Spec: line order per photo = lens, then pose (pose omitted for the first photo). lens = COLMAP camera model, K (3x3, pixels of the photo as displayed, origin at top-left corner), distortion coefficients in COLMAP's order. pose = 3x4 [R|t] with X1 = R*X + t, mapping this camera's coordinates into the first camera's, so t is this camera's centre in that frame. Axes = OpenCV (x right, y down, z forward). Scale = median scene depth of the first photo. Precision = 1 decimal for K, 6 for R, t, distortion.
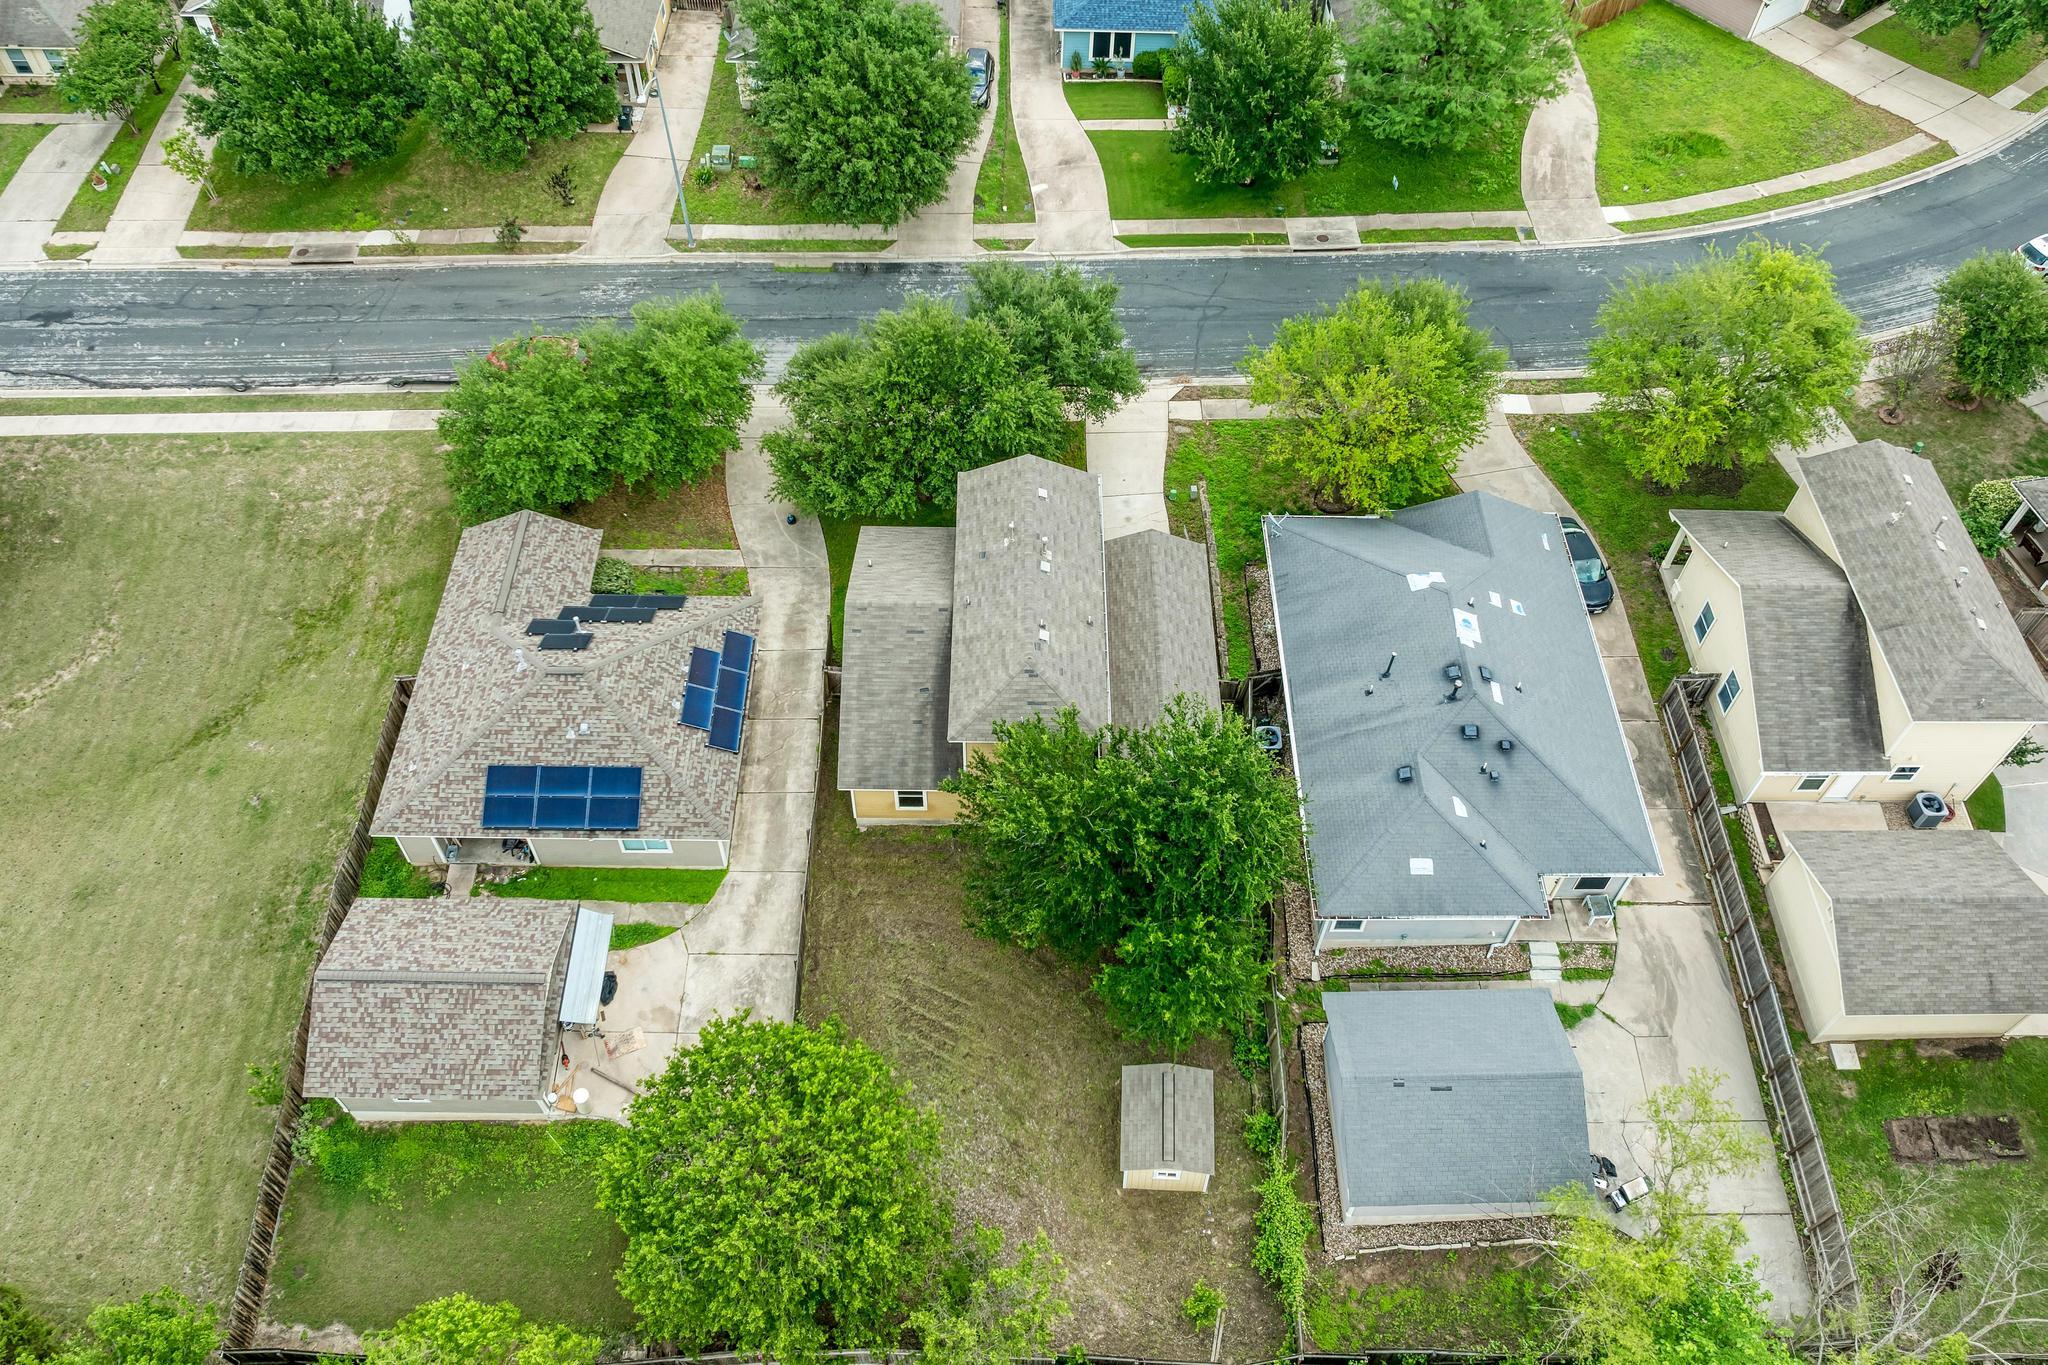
lens RADIAL K [[1381.0, 0, 1051.9], [0, 1381.0, 683.2], [0, 0, 1]] dist [-0.032854, -0.000900]
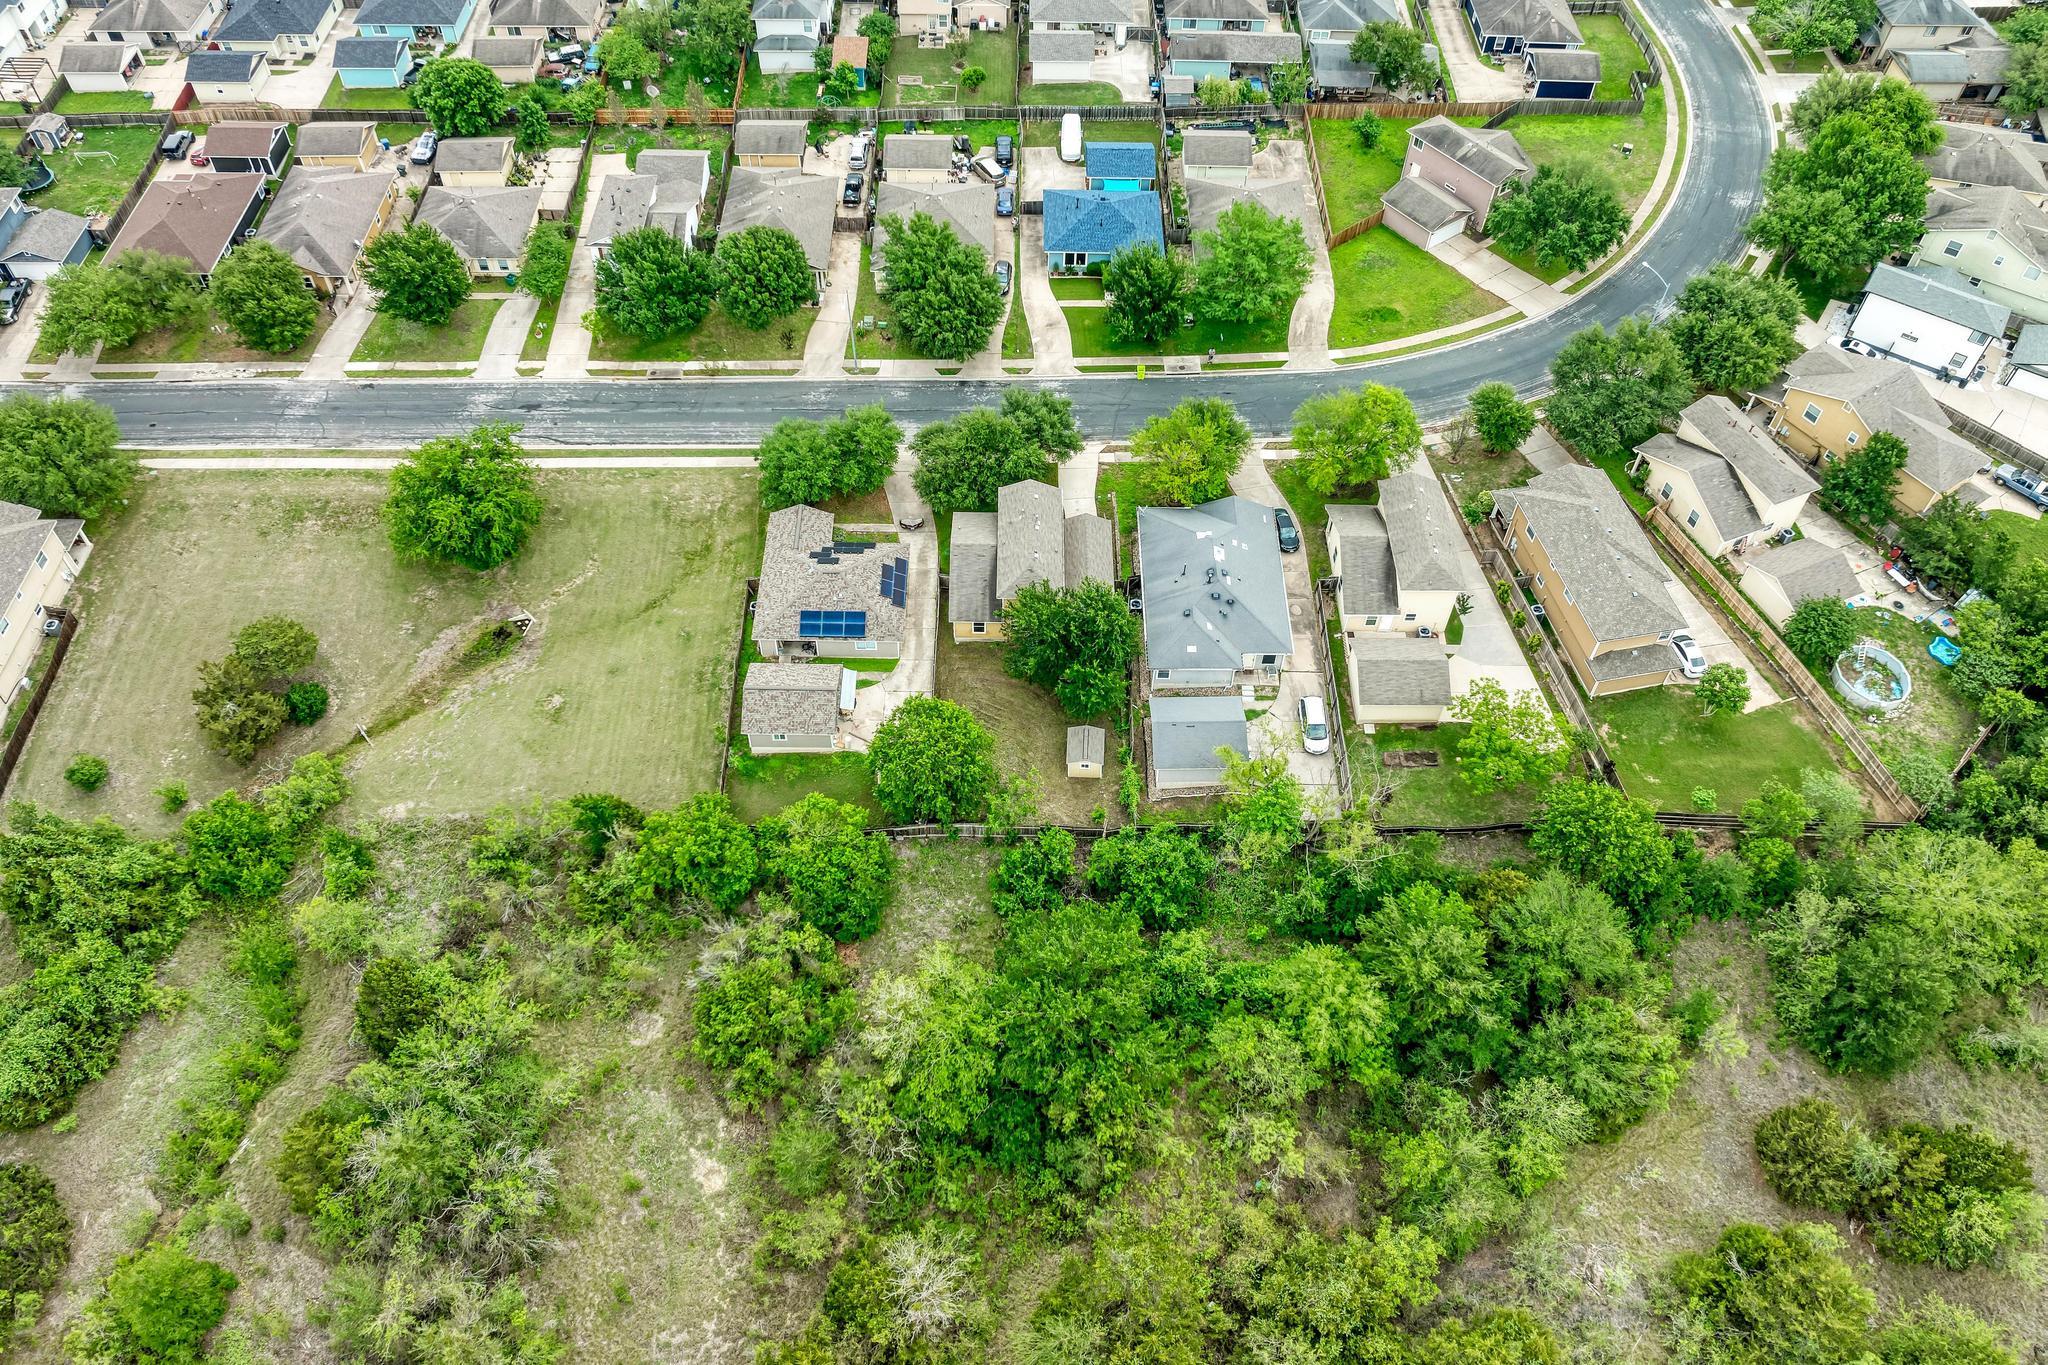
lens RADIAL K [[1381.0, 0, 1051.9], [0, 1381.0, 683.2], [0, 0, 1]] dist [-0.032854, -0.000900]
pose [[0.999999, 0.000926, -0.001304, 0.020475], [-0.000946, 0.999890, -0.014835, 0.187017], [0.001290, 0.014836, 0.999889, -1.165056]]
